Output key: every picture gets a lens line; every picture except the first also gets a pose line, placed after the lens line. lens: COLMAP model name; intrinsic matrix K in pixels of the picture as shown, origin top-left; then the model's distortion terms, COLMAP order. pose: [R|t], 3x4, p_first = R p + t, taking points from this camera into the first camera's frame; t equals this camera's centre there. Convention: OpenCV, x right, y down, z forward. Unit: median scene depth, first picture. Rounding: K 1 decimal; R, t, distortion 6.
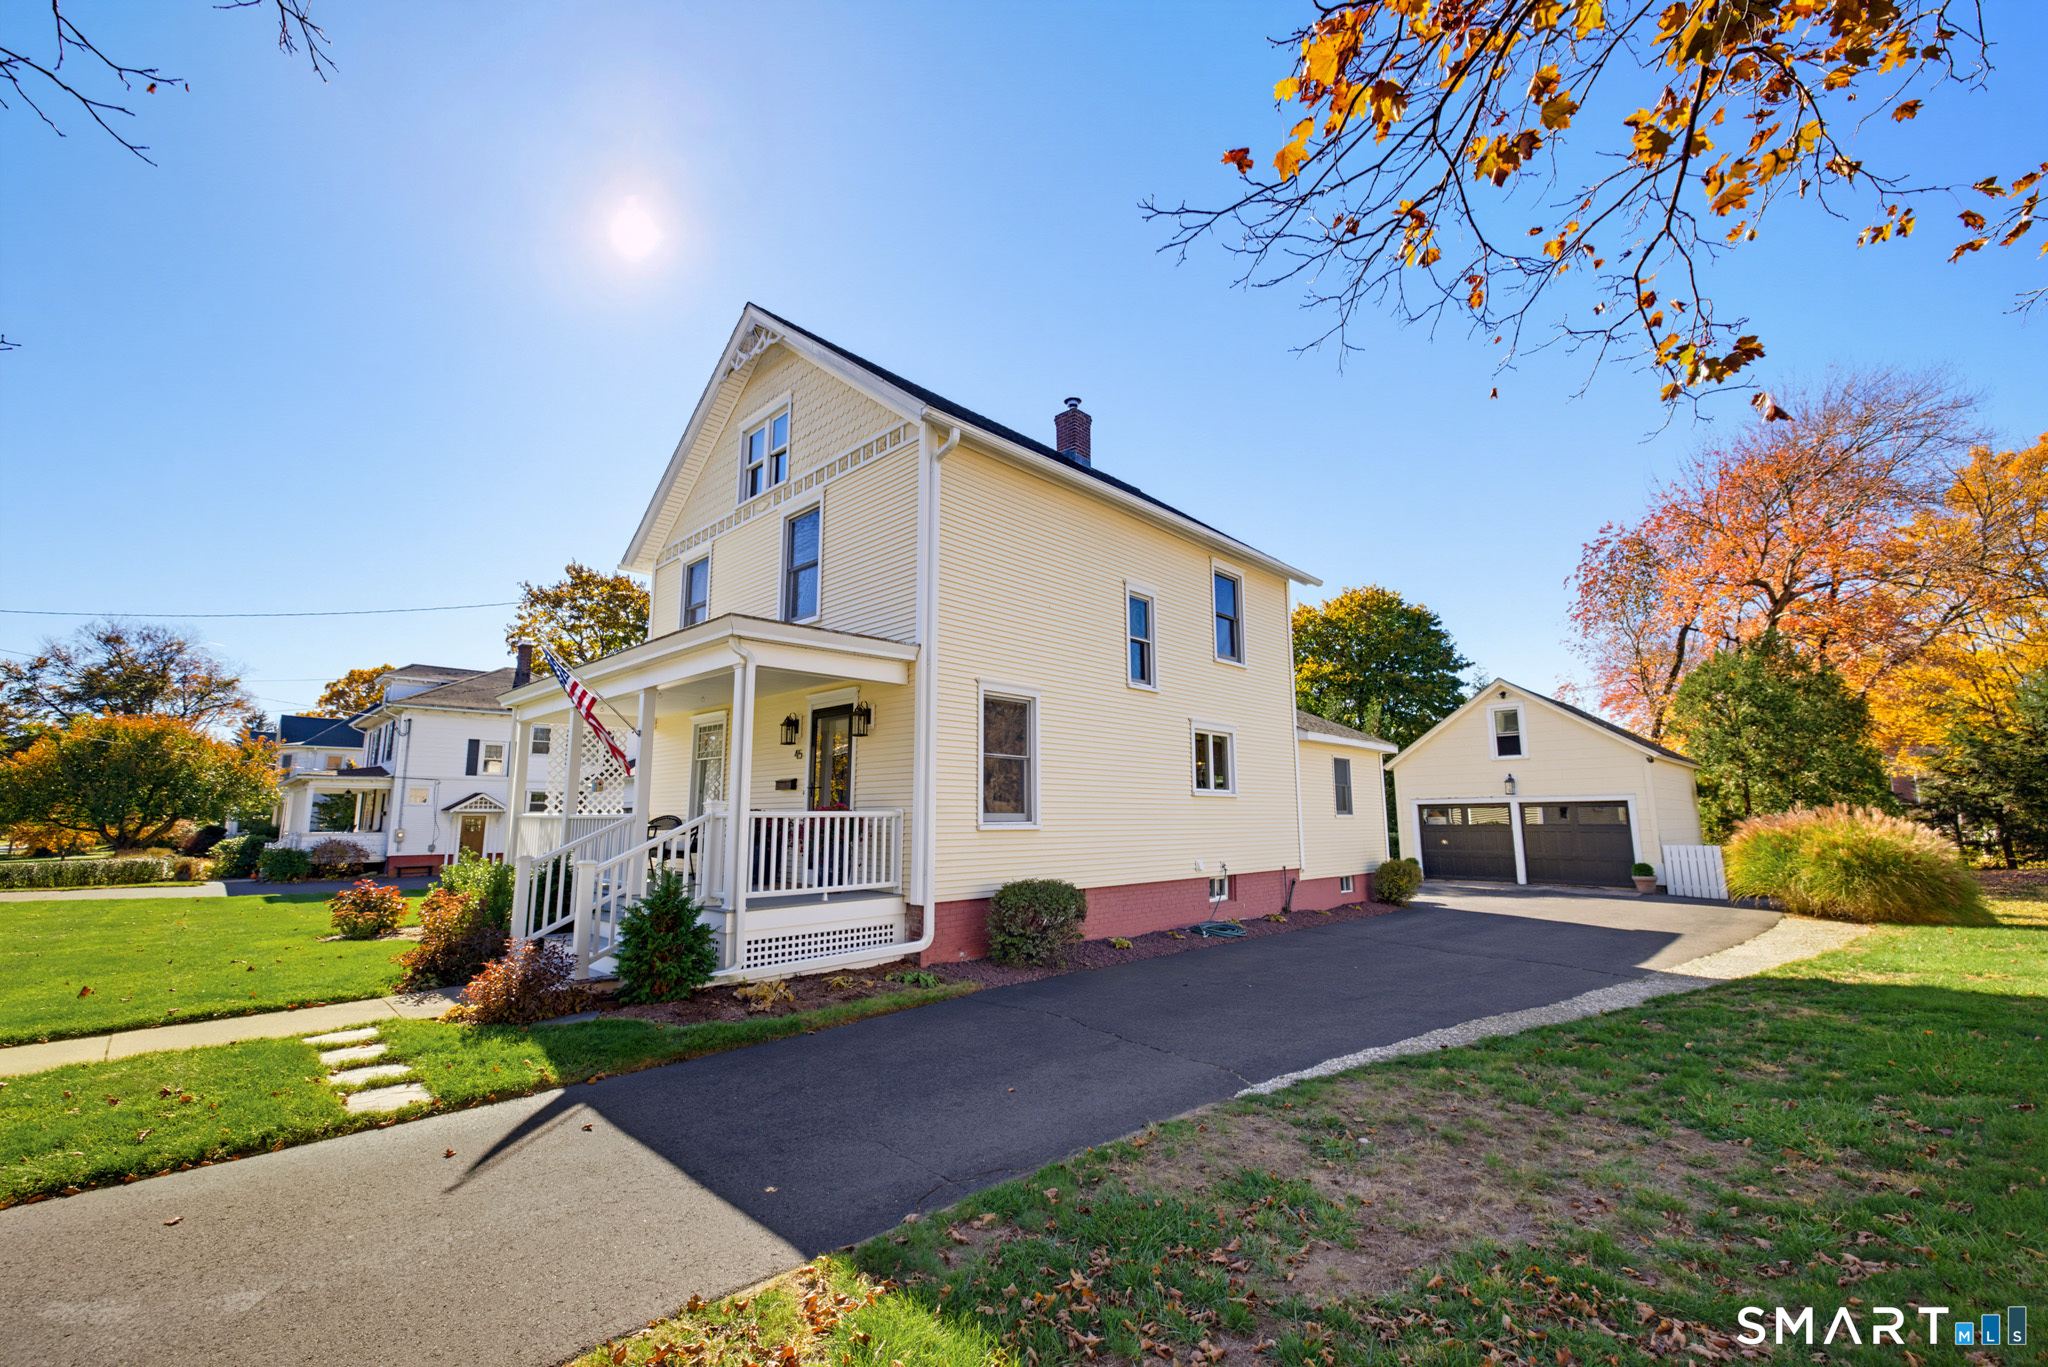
lens RADIAL K [[856.6, 0, 1031.0], [0, 856.6, 679.3], [0, 0, 1]] dist [0.000912, -0.000036]
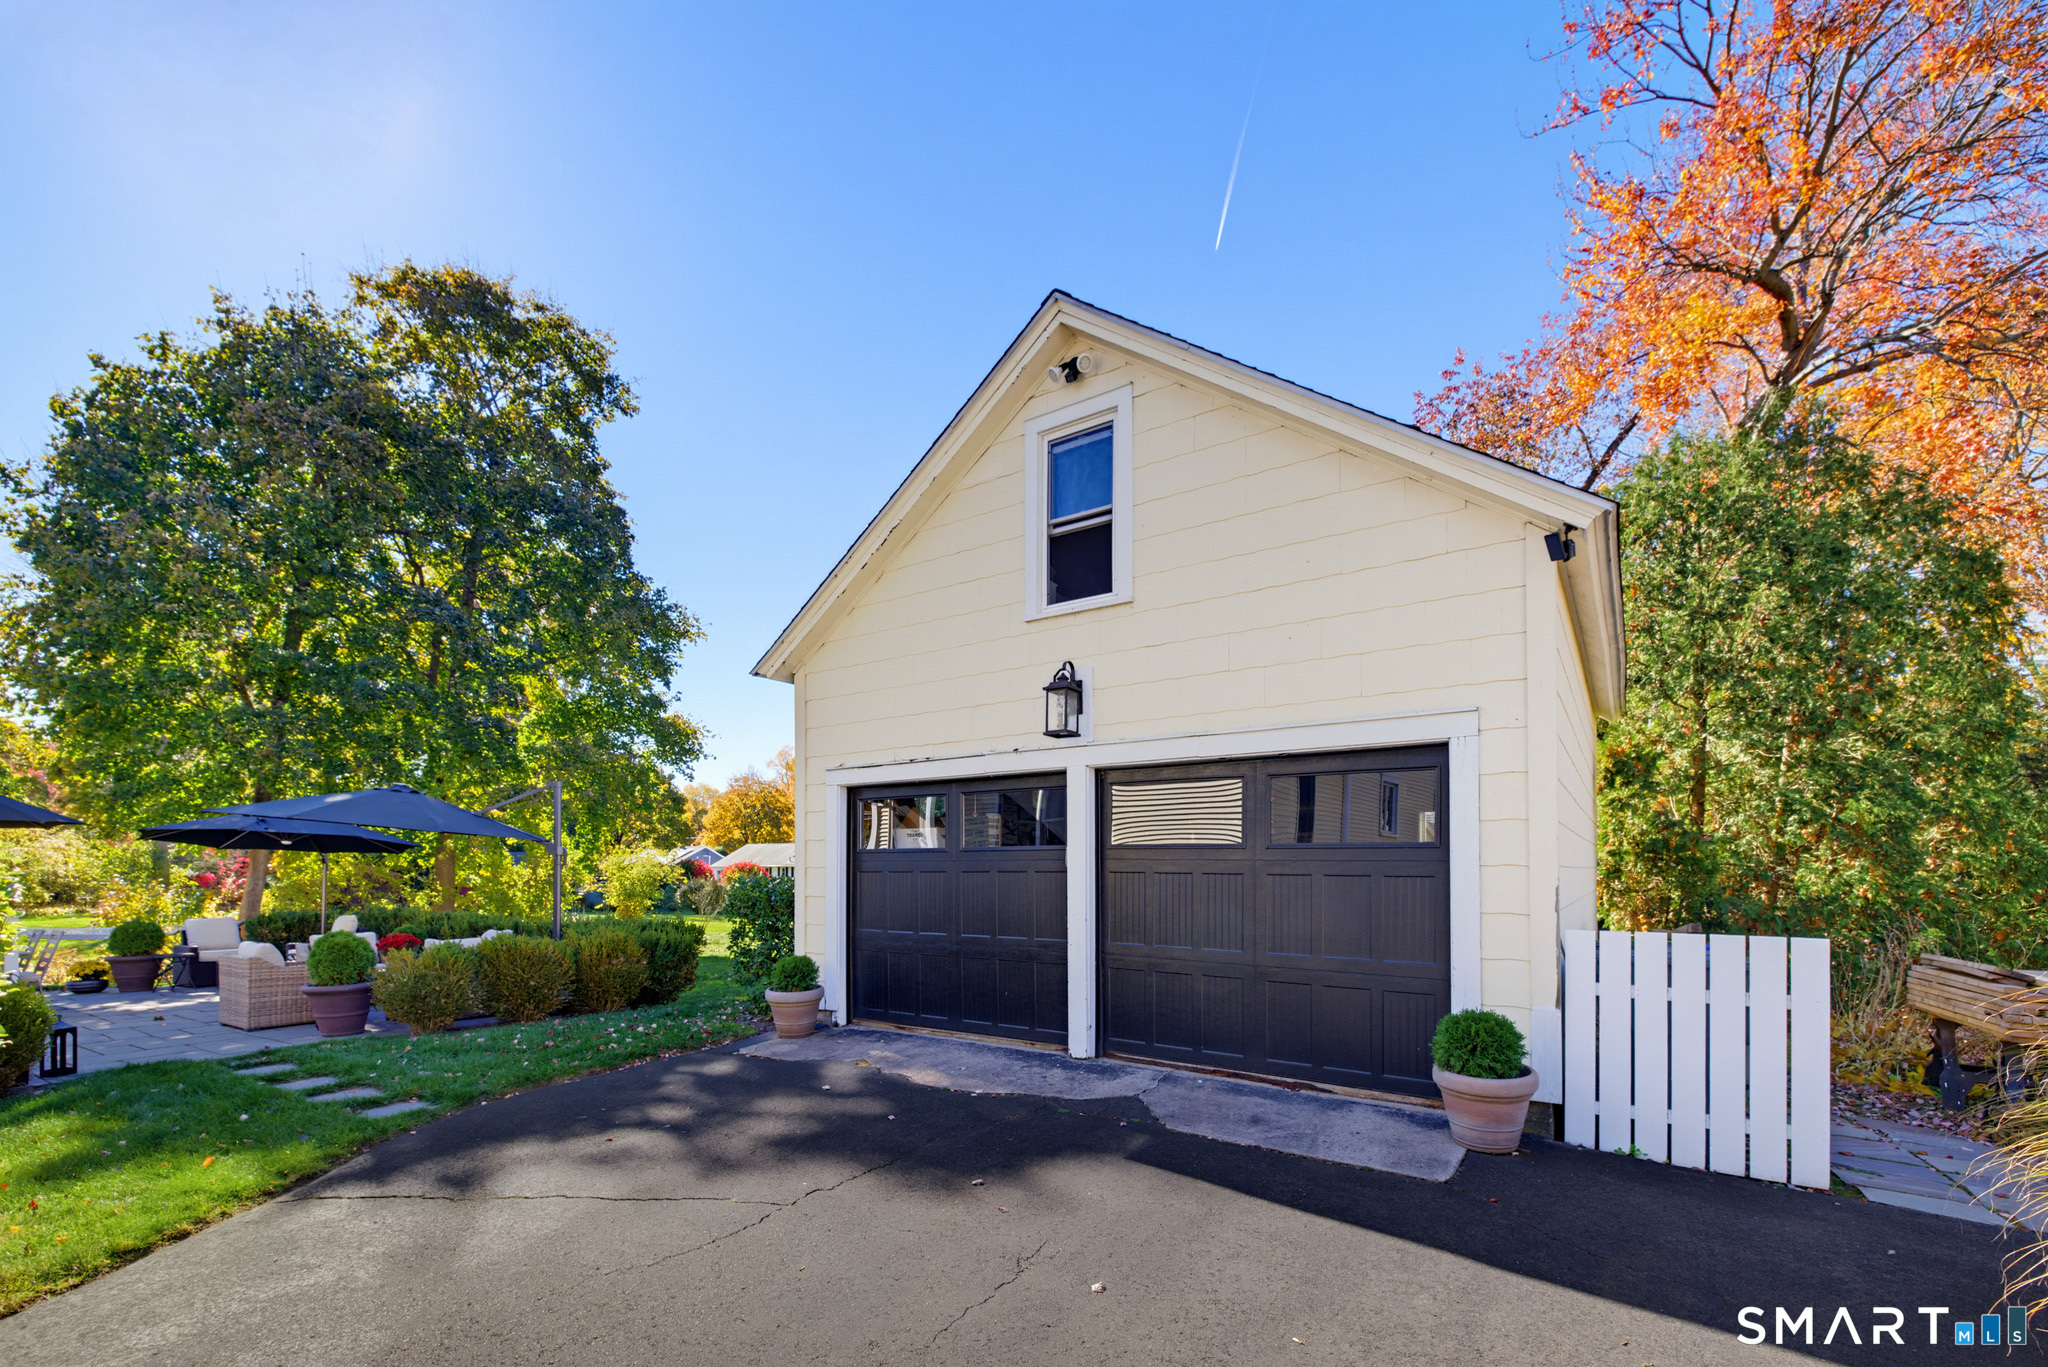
lens RADIAL K [[893.1, 0, 1024.3], [0, 893.1, 846.1], [0, 0, 1]] dist [-0.001221, -0.000116]
pose [[0.983105, 0.014981, 0.182429, 0.562581], [-0.042643, 0.987966, 0.148674, 0.143638], [-0.178007, -0.153942, 0.971913, 0.815697]]
